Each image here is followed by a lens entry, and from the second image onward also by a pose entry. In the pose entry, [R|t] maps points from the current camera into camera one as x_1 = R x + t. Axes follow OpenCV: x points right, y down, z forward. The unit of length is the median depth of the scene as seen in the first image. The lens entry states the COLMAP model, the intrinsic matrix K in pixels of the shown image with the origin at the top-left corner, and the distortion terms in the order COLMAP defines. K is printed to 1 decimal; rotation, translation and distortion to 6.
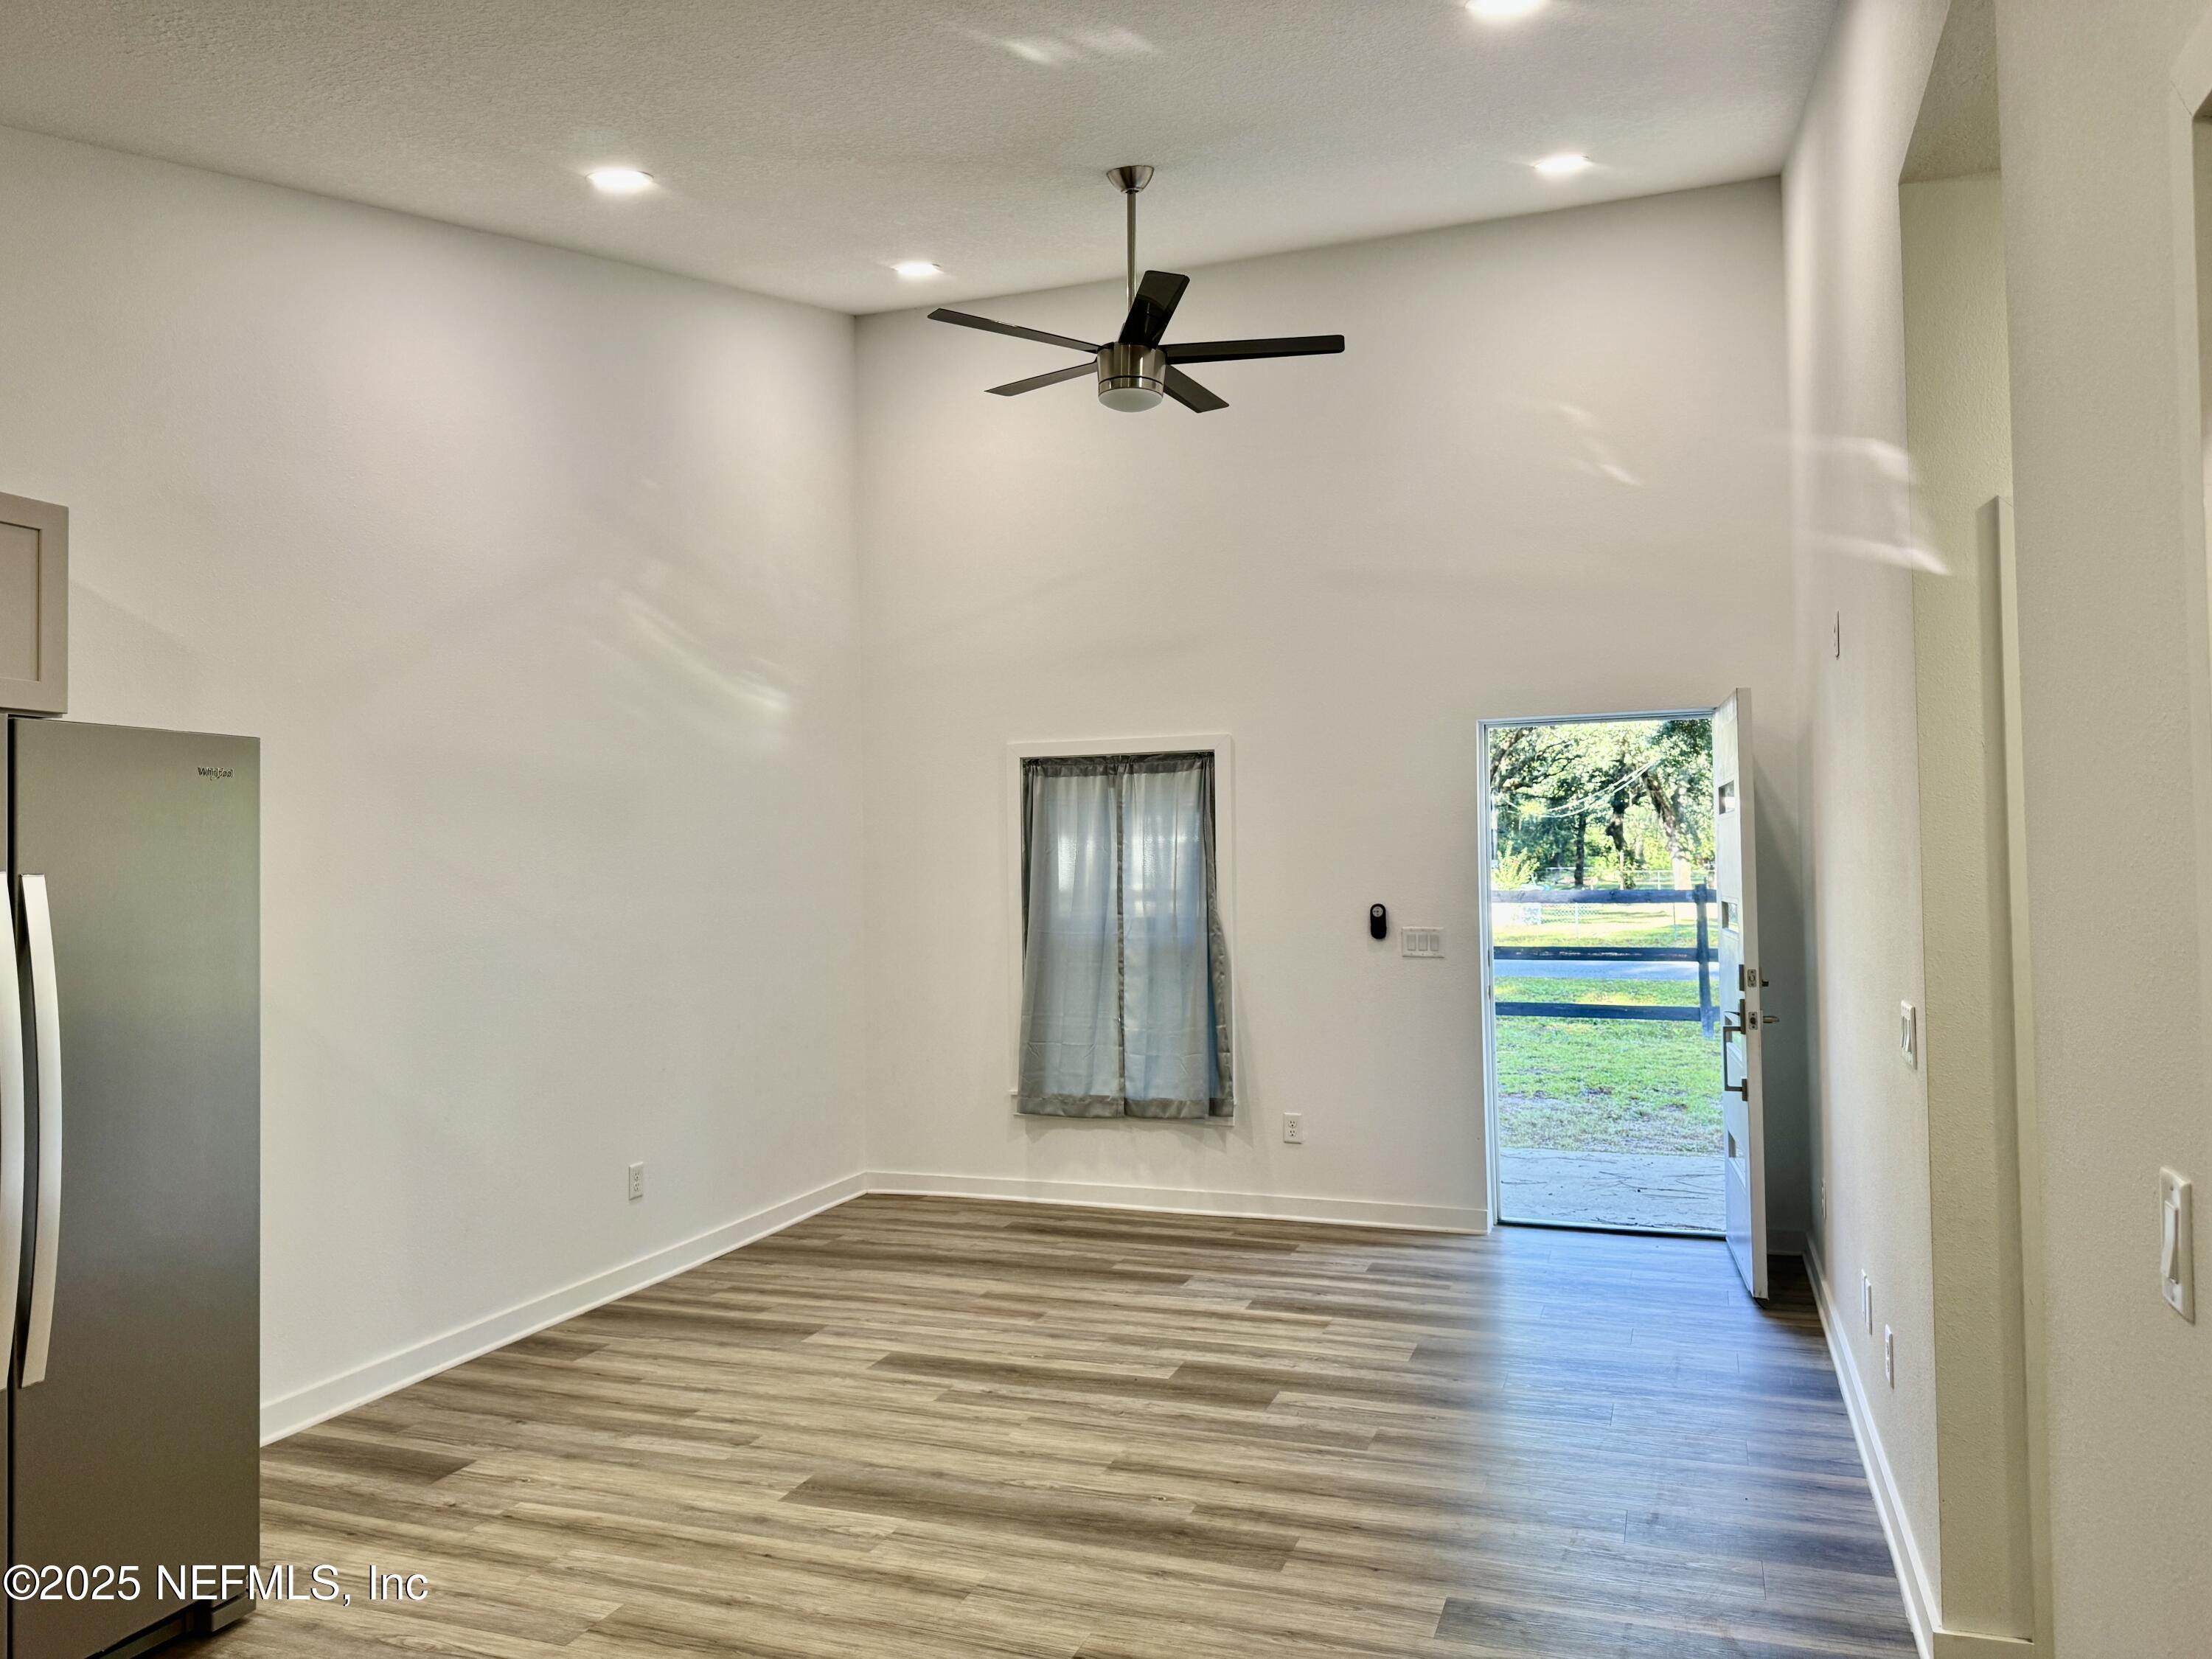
lens RADIAL K [[1564.5, 0, 1127.1], [0, 1564.5, 832.1], [0, 0, 1]] dist [0.109496, -0.202989]
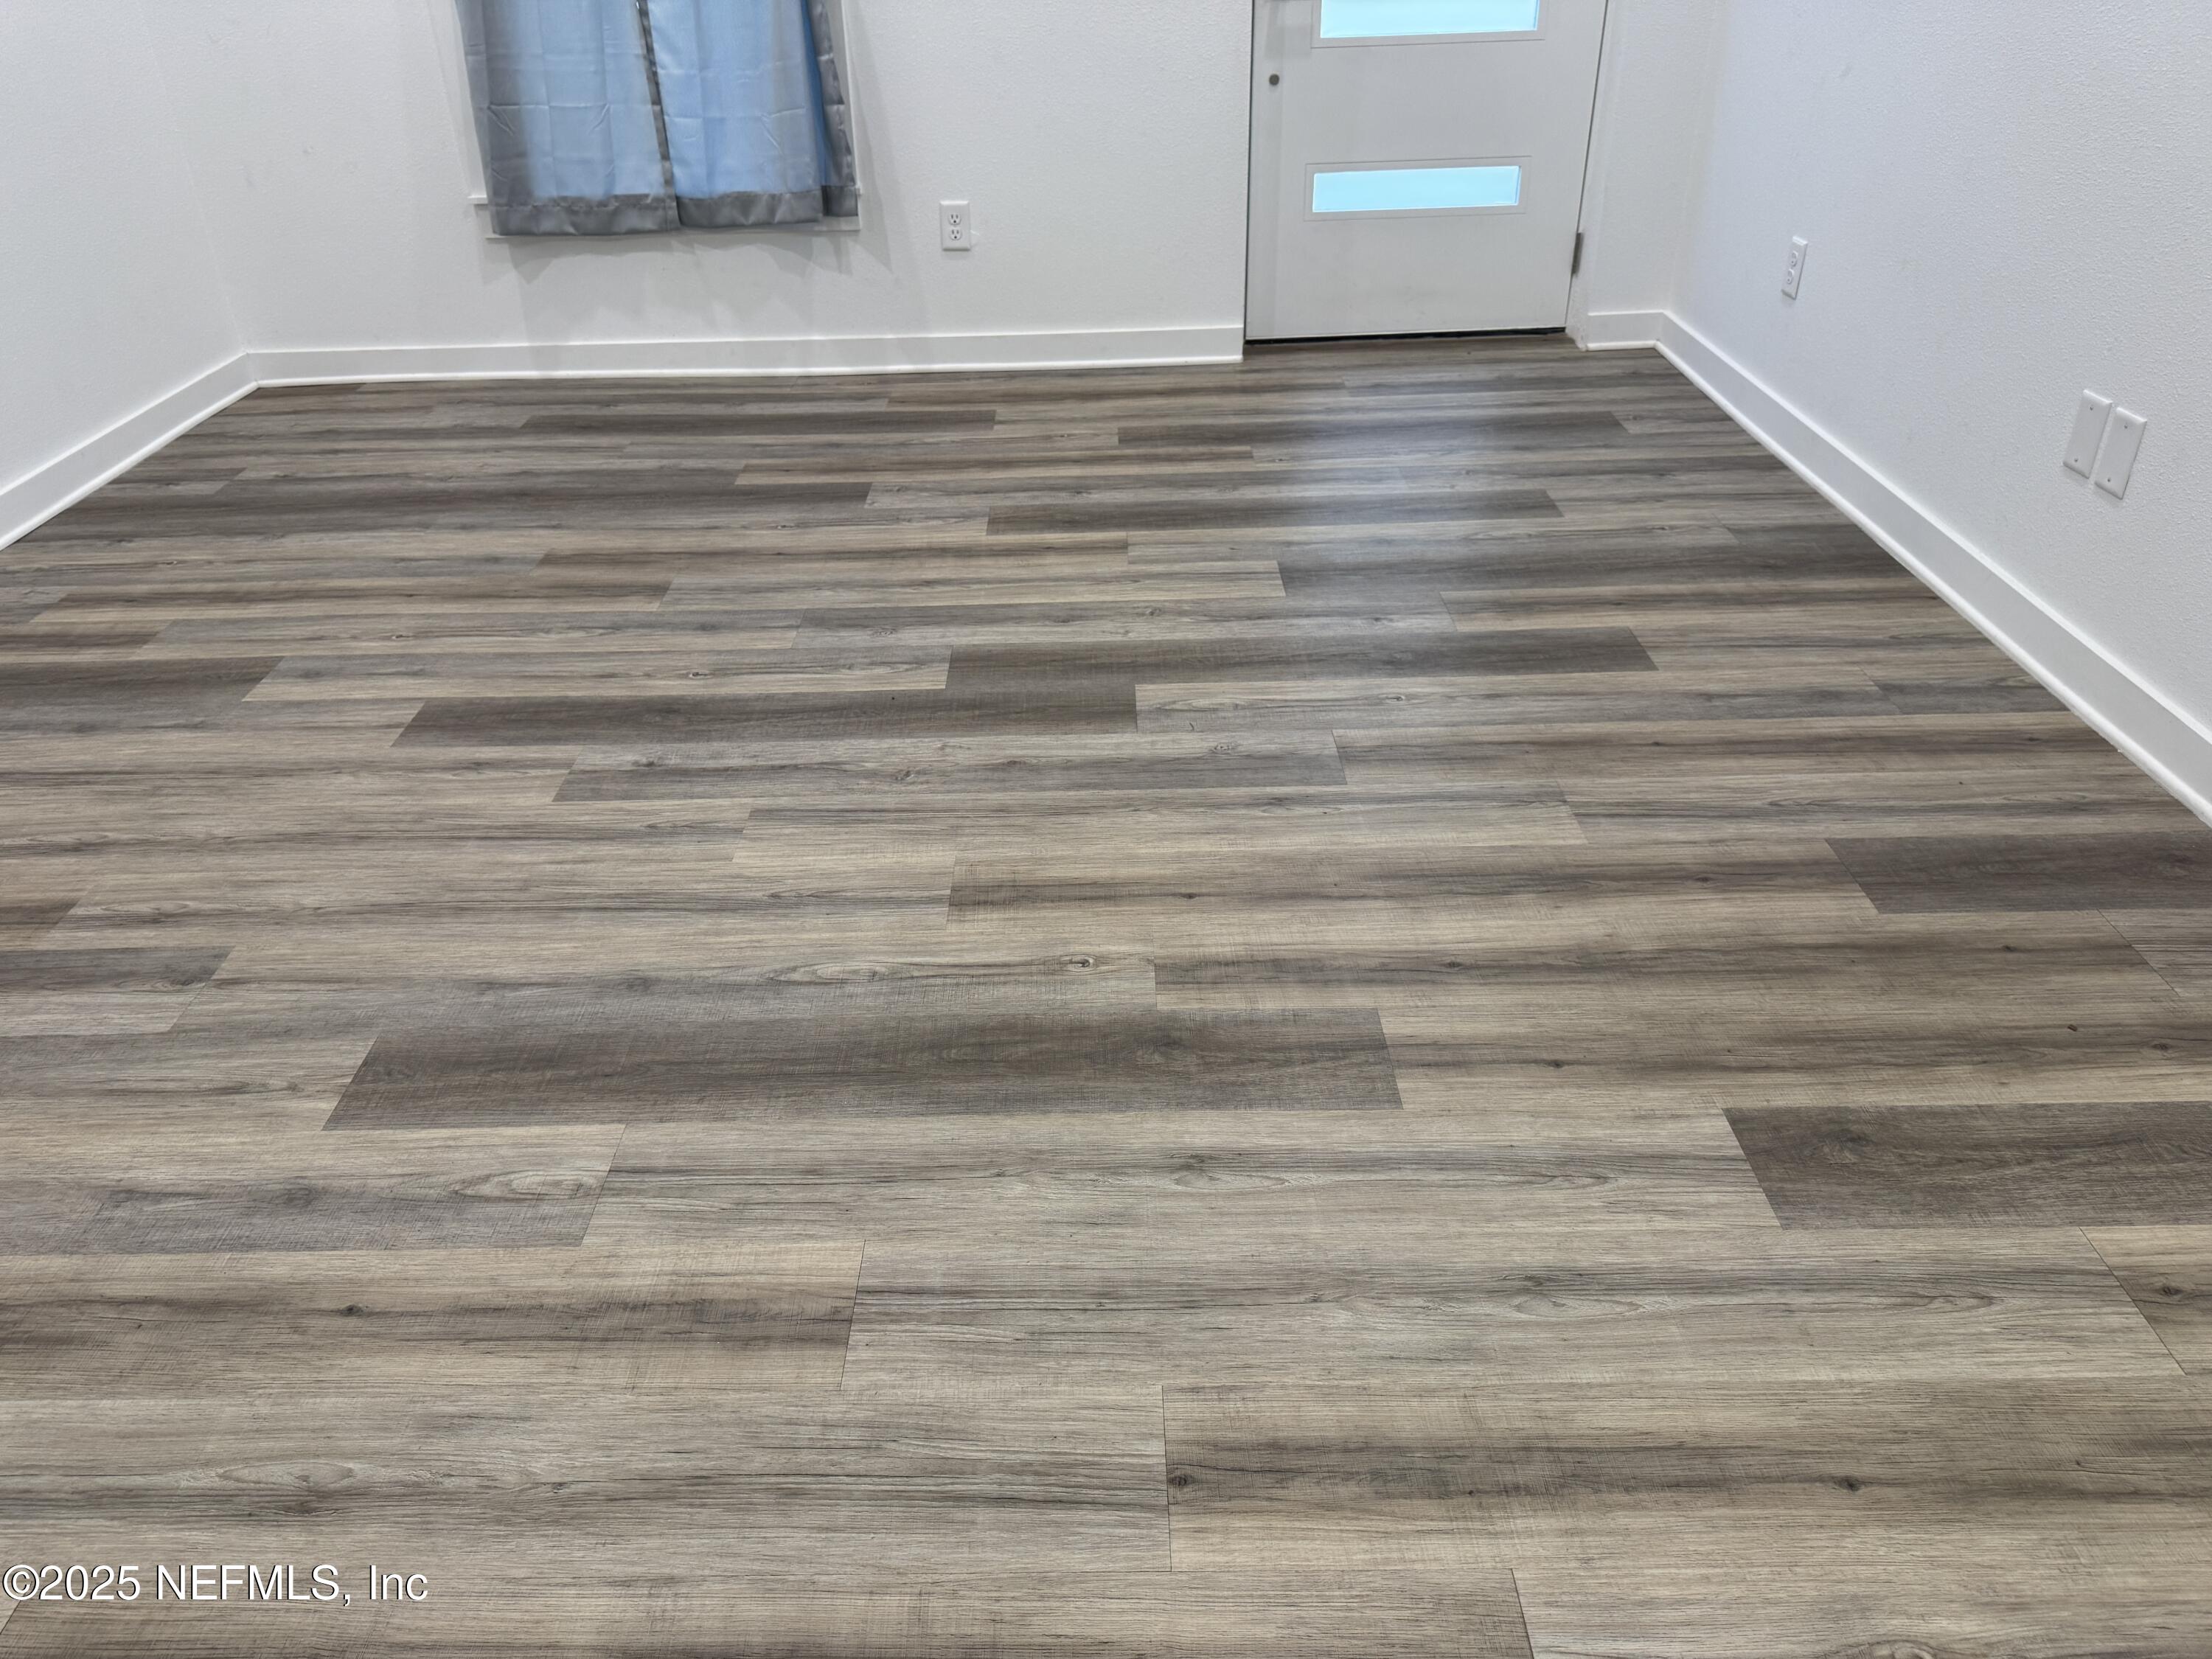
lens RADIAL K [[1563.8, 0, 1072.3], [0, 1563.8, 822.6], [0, 0, 1]] dist [0.129070, -0.201718]
pose [[0.946255, -0.181642, 0.267596, -0.089888], [0.014325, 0.850117, 0.526399, 0.071078], [-0.323104, -0.494274, 0.807030, 0.444981]]
